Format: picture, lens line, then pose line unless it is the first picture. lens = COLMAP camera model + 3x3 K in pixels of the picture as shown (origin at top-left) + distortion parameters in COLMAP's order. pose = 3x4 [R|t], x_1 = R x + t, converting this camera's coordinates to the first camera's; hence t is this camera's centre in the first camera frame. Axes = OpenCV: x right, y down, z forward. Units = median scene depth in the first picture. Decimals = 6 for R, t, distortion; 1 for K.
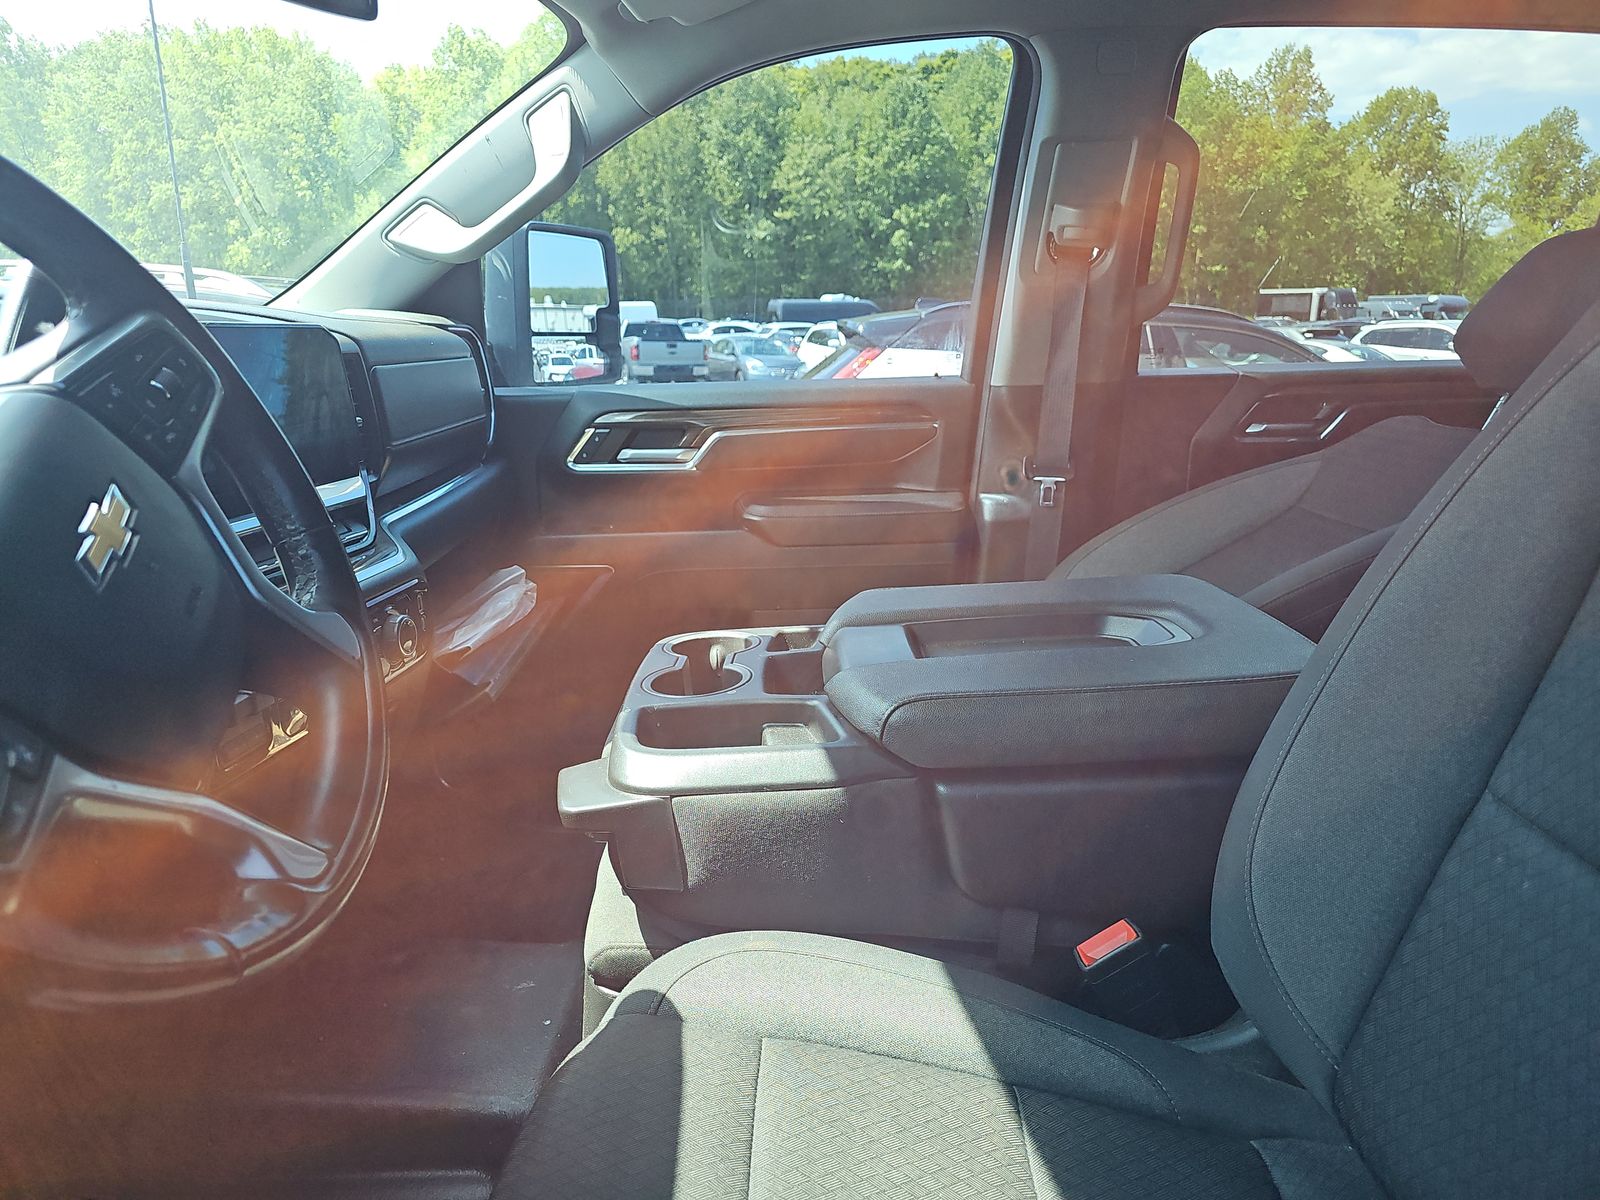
lens RADIAL K [[1050.7, 0, 769.5], [0, 1050.7, 570.4], [0, 0, 1]] dist [0.039001, -0.038424]
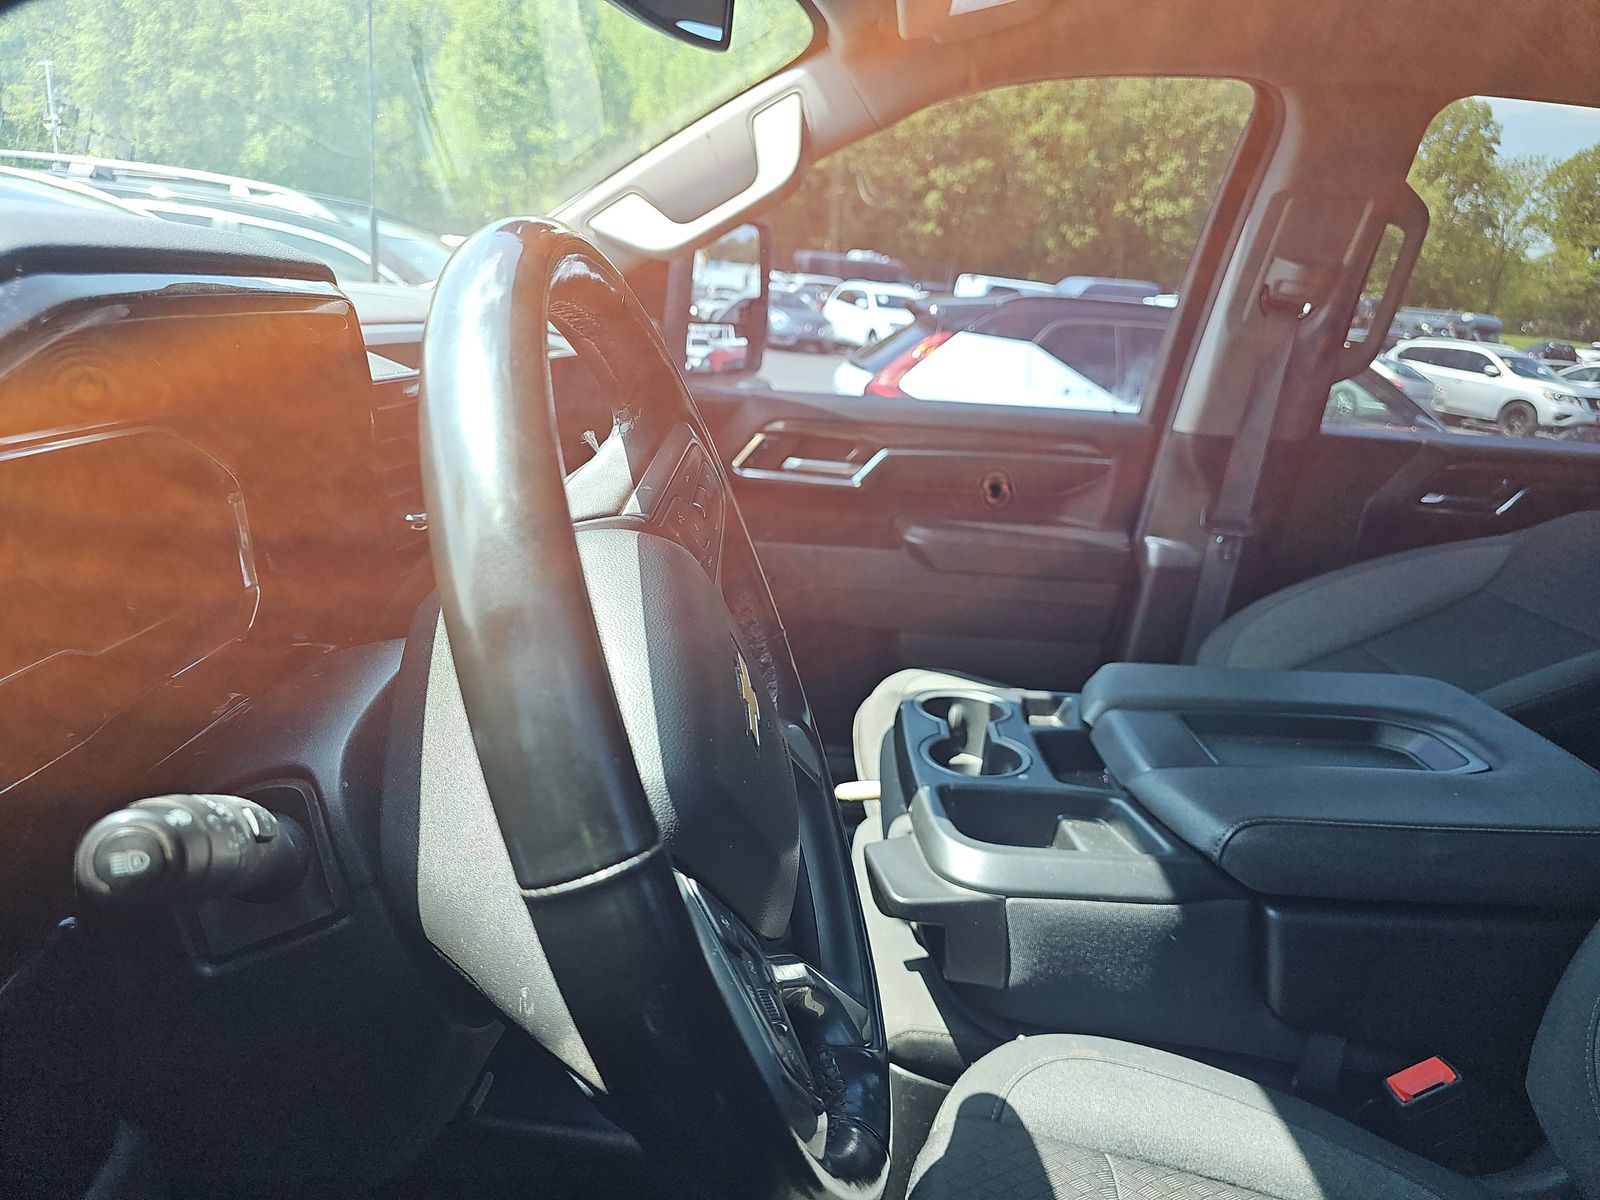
lens RADIAL K [[1050.7, 0, 757.2], [0, 1050.7, 575.2], [0, 0, 1]] dist [0.039001, -0.038424]
pose [[0.995502, 0.094481, 0.007005, -0.168290], [-0.094718, 0.994154, 0.051839, -0.054365], [-0.002066, -0.052269, 0.998631, 0.008666]]
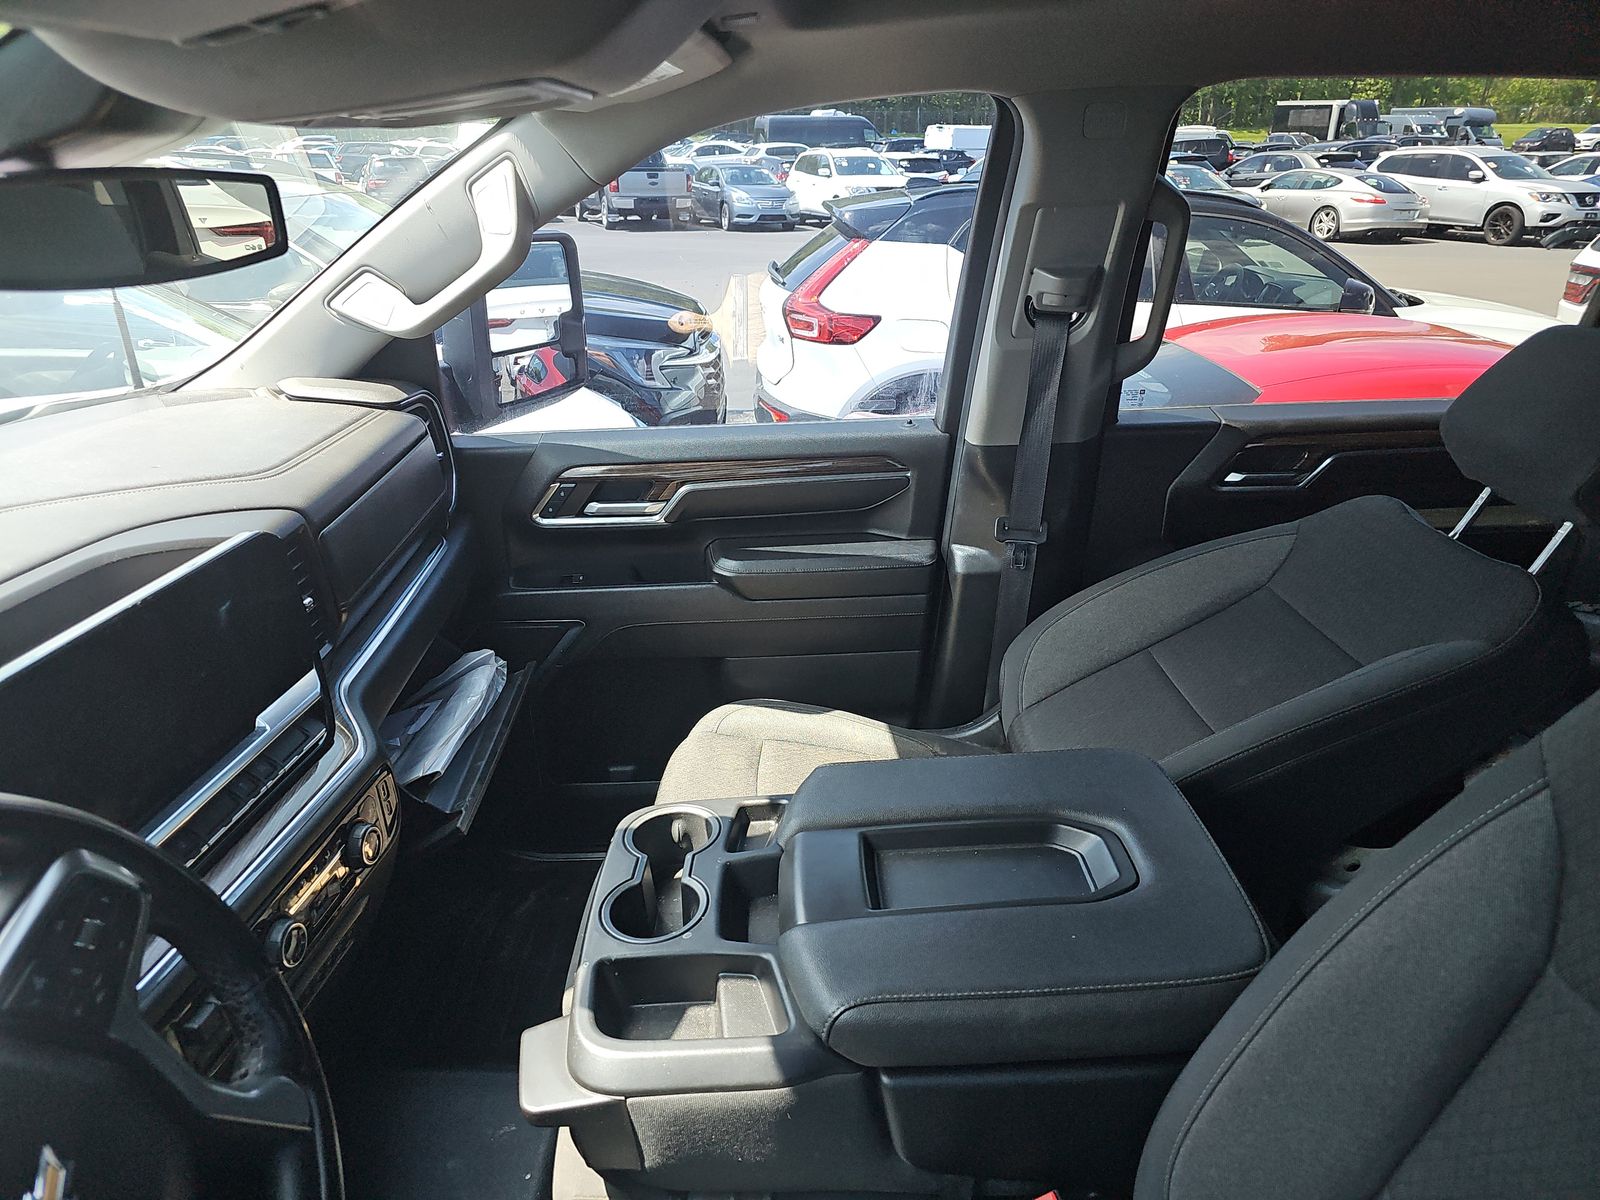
lens RADIAL K [[1050.7, 0, 764.0], [0, 1050.7, 567.0], [0, 0, 1]] dist [0.039001, -0.038424]
pose [[0.999935, -0.011419, 0.000109, 0.023060], [0.011236, 0.985521, 0.169182, -0.223231], [-0.002040, -0.169170, 0.985585, 0.023320]]
